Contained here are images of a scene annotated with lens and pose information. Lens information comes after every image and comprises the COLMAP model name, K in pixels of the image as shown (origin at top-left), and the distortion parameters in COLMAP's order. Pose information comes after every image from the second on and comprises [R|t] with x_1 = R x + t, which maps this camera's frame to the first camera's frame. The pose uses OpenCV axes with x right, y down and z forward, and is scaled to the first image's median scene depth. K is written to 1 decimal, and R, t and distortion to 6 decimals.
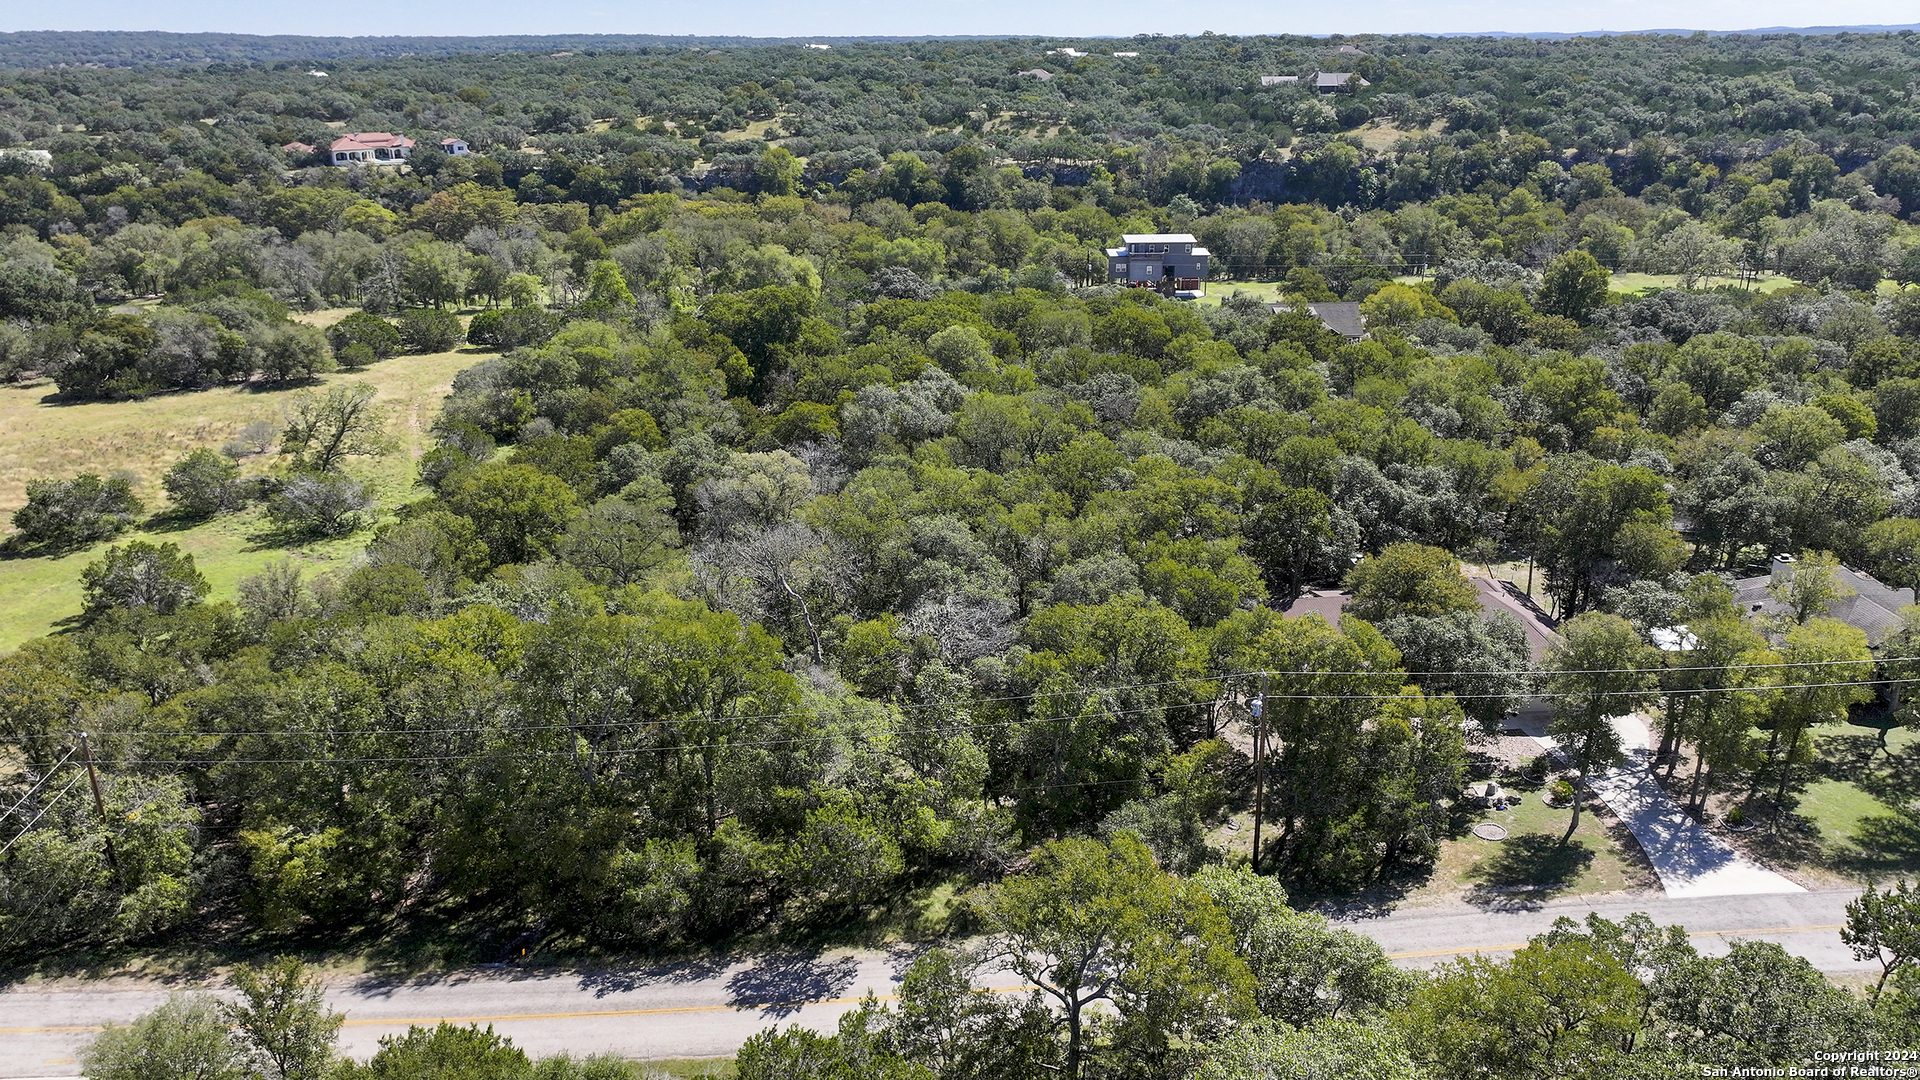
lens RADIAL K [[1357.2, 0, 960.4], [0, 1357.2, 539.4], [0, 0, 1]] dist [-0.018461, 0.009942]
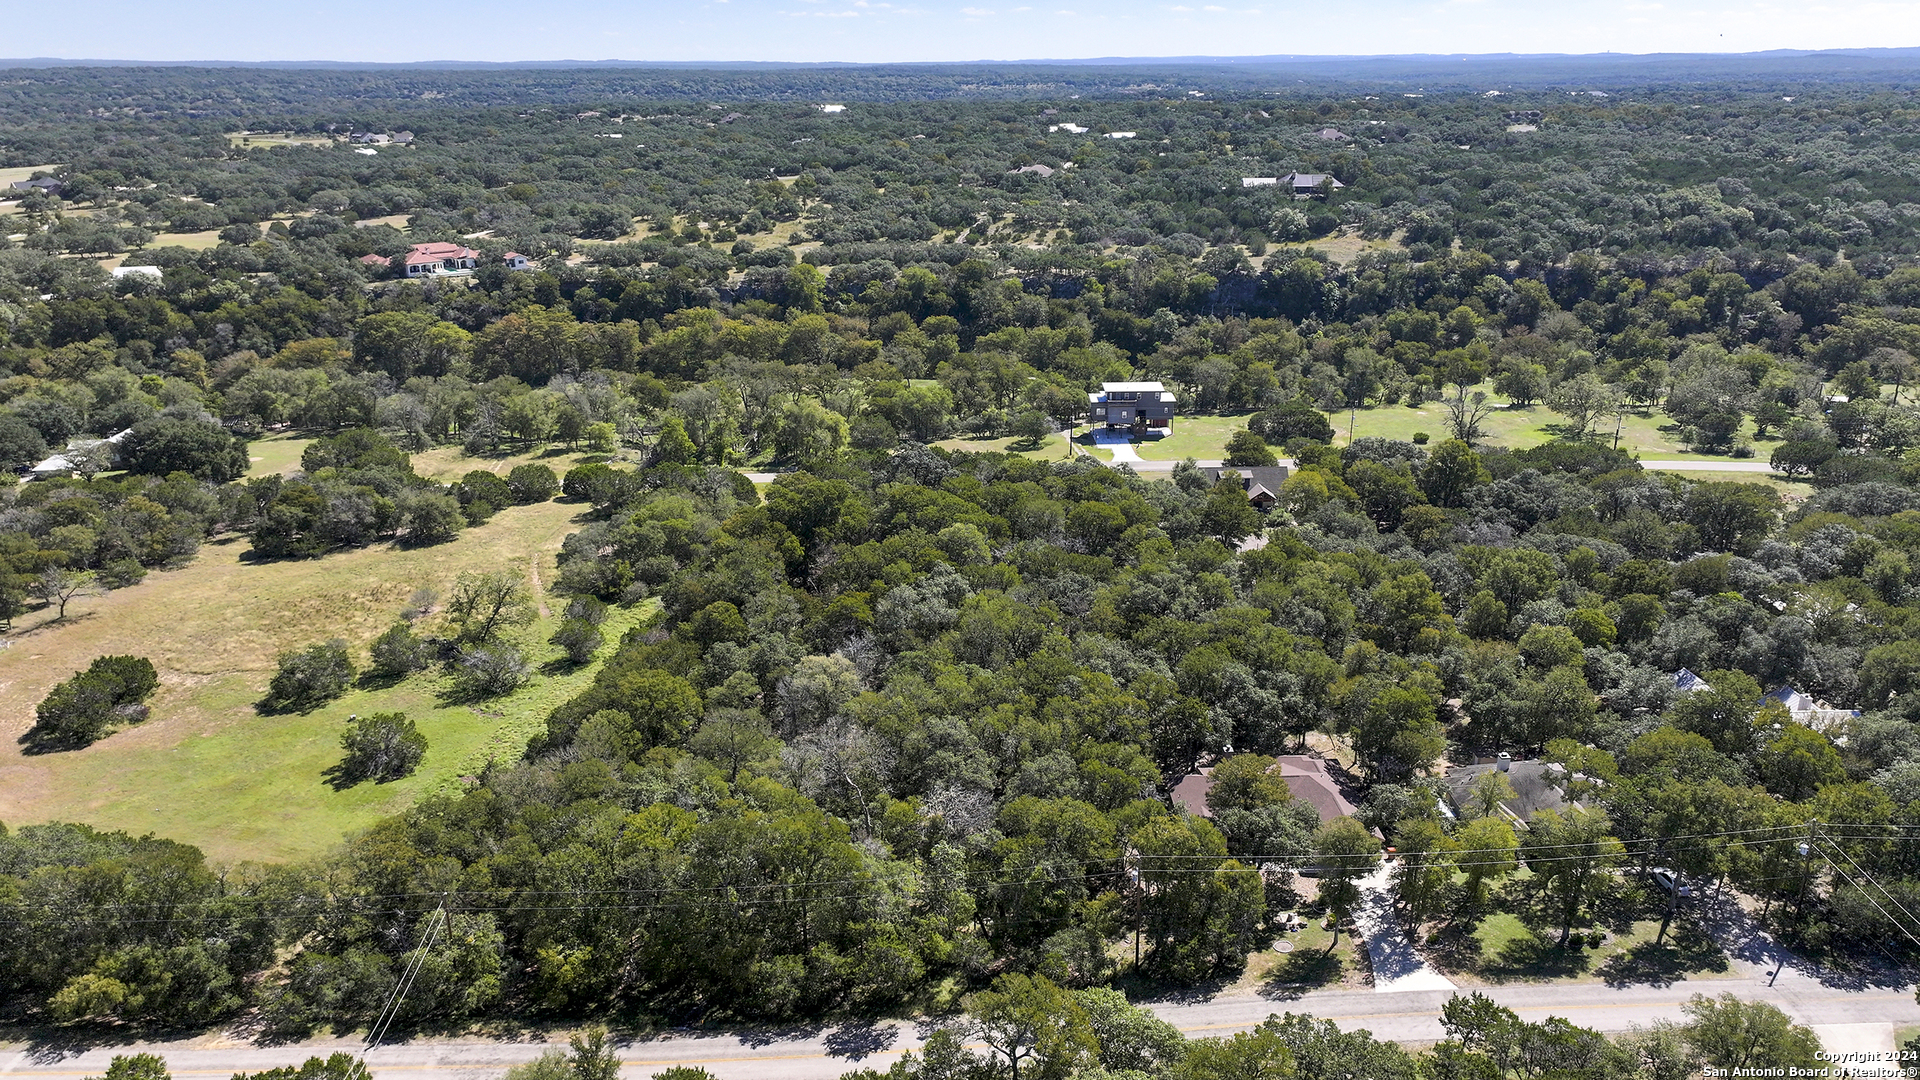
lens RADIAL K [[1357.2, 0, 959.2], [0, 1357.2, 540.8], [0, 0, 1]] dist [-0.018461, 0.009942]
pose [[0.999972, 0.001619, -0.007273, 0.006557], [-0.001699, 0.999937, -0.011125, -0.140874], [0.007255, 0.011137, 0.999912, -0.354416]]
